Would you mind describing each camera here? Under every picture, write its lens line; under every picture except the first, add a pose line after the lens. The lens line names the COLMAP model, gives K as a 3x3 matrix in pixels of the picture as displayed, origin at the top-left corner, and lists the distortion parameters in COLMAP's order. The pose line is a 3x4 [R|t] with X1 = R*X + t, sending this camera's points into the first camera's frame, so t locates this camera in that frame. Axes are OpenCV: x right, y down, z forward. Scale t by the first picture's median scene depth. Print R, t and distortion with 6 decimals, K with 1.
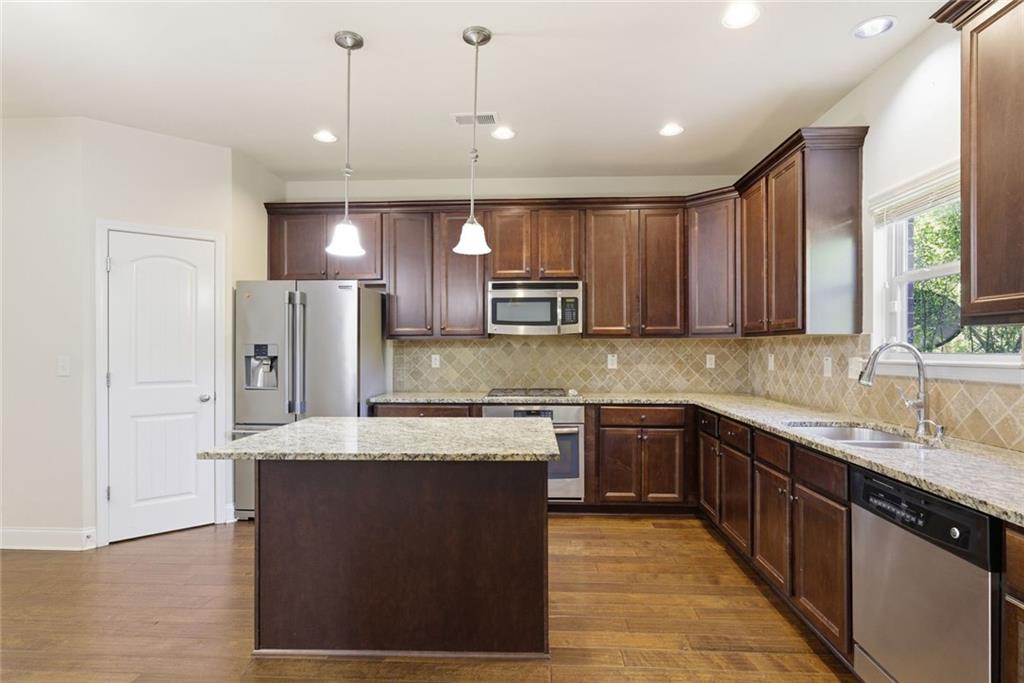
lens RADIAL K [[535.4, 0, 520.6], [0, 535.4, 348.3], [0, 0, 1]] dist [-0.015755, 0.000870]
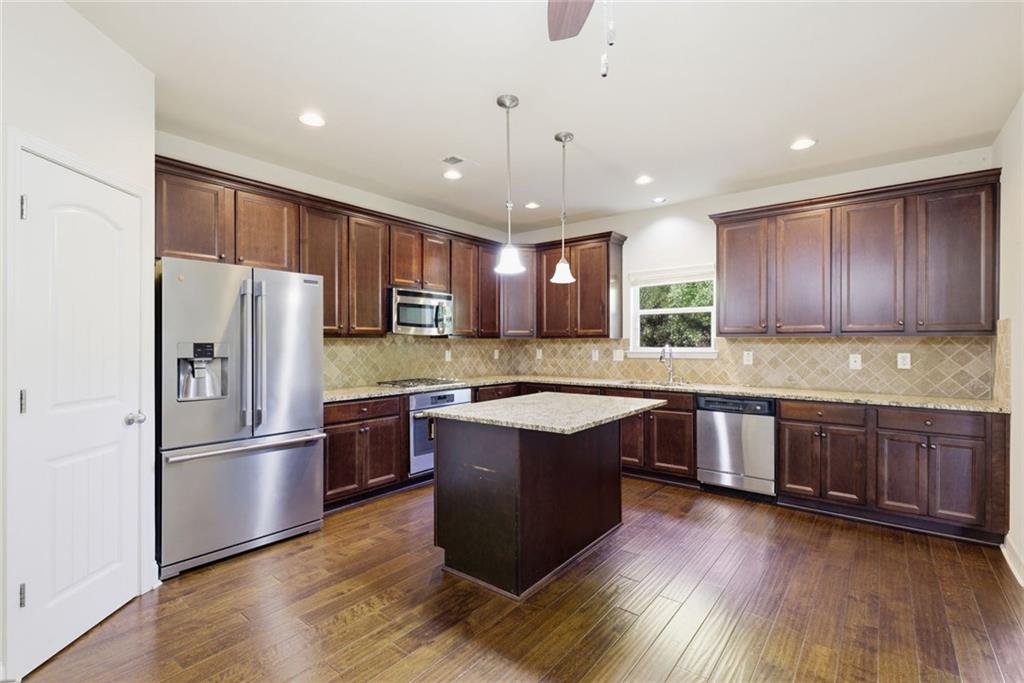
lens RADIAL K [[467.7, 0, 527.6], [0, 467.7, 343.2], [0, 0, 1]] dist [0.000242, -0.000060]
pose [[0.569260, 0.000372, 0.822157, -0.782019], [0.002183, 0.999996, -0.001964, -0.004401], [-0.822155, 0.002913, 0.569257, 0.215522]]
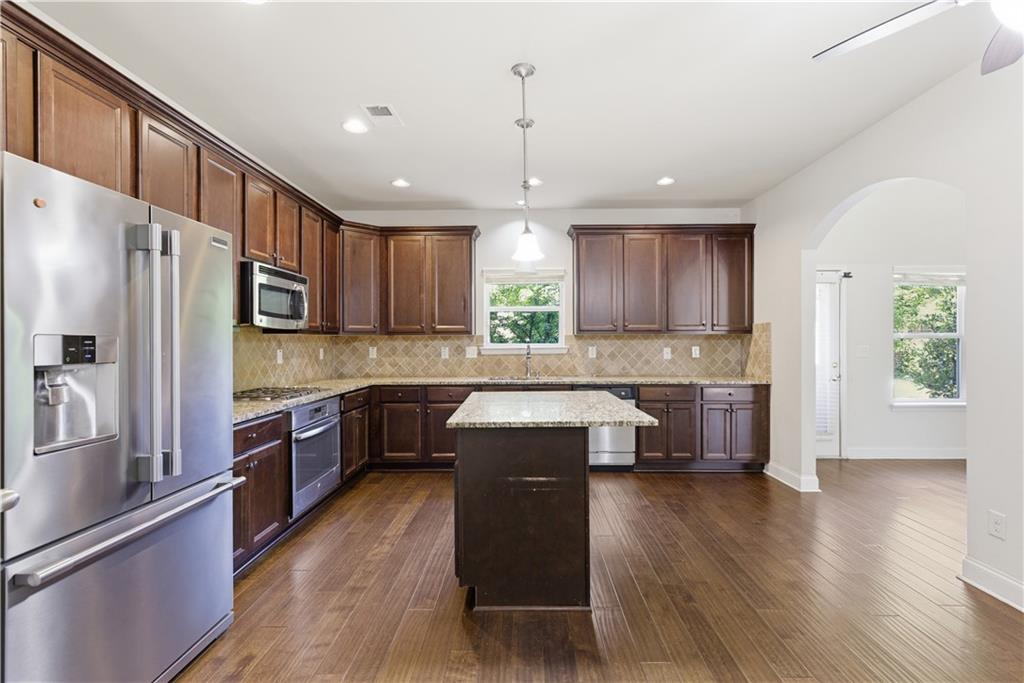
lens RADIAL K [[467.7, 0, 525.0], [0, 467.7, 341.1], [0, 0, 1]] dist [0.000242, -0.000060]
pose [[-0.044788, 0.001953, 0.998995, -0.857891], [0.006722, 0.999976, -0.001654, 0.000009], [-0.998974, 0.006641, -0.044800, 0.679827]]
